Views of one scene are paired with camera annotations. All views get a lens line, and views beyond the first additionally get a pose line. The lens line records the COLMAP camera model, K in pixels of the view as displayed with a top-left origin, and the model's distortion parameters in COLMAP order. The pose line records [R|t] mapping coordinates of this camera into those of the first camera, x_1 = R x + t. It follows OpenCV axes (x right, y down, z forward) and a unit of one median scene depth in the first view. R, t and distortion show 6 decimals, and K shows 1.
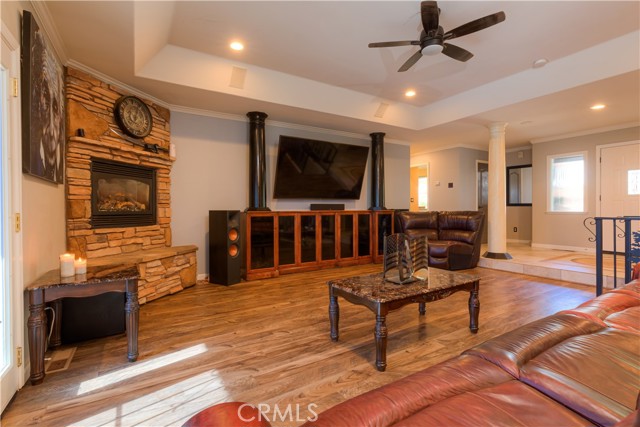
lens RADIAL K [[300.1, 0, 323.0], [0, 300.1, 209.8], [0, 0, 1]] dist [0.002917, 0.000898]
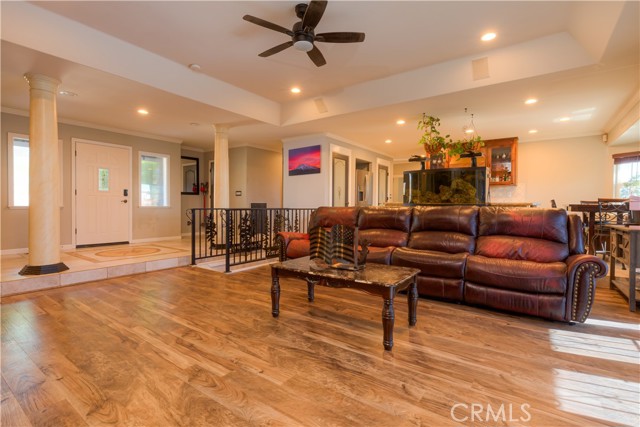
lens RADIAL K [[300.1, 0, 323.0], [0, 300.1, 209.8], [0, 0, 1]] dist [0.002917, 0.000898]
pose [[-0.380504, -0.008483, 0.924740, -0.500422], [0.000422, 0.999956, 0.009347, 0.014619], [-0.924779, 0.003946, -0.380484, 1.083530]]
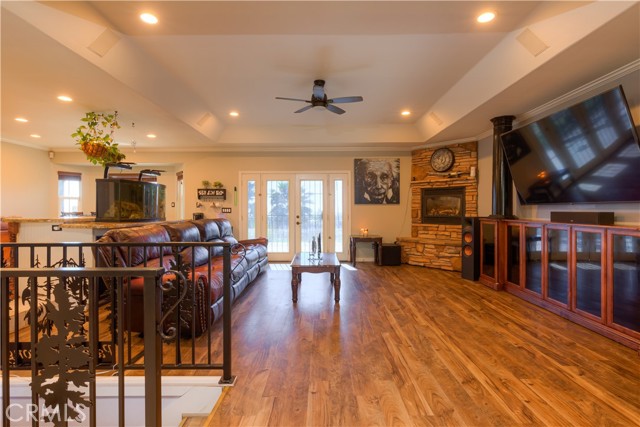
lens RADIAL K [[312.6, 0, 319.0], [0, 312.6, 209.3], [0, 0, 1]] dist [0.003814, 0.000771]
pose [[-0.536013, 0.008840, -0.844164, 1.331699], [0.001317, 0.999953, 0.009635, -0.052101], [0.844209, 0.004052, -0.535999, 1.469711]]
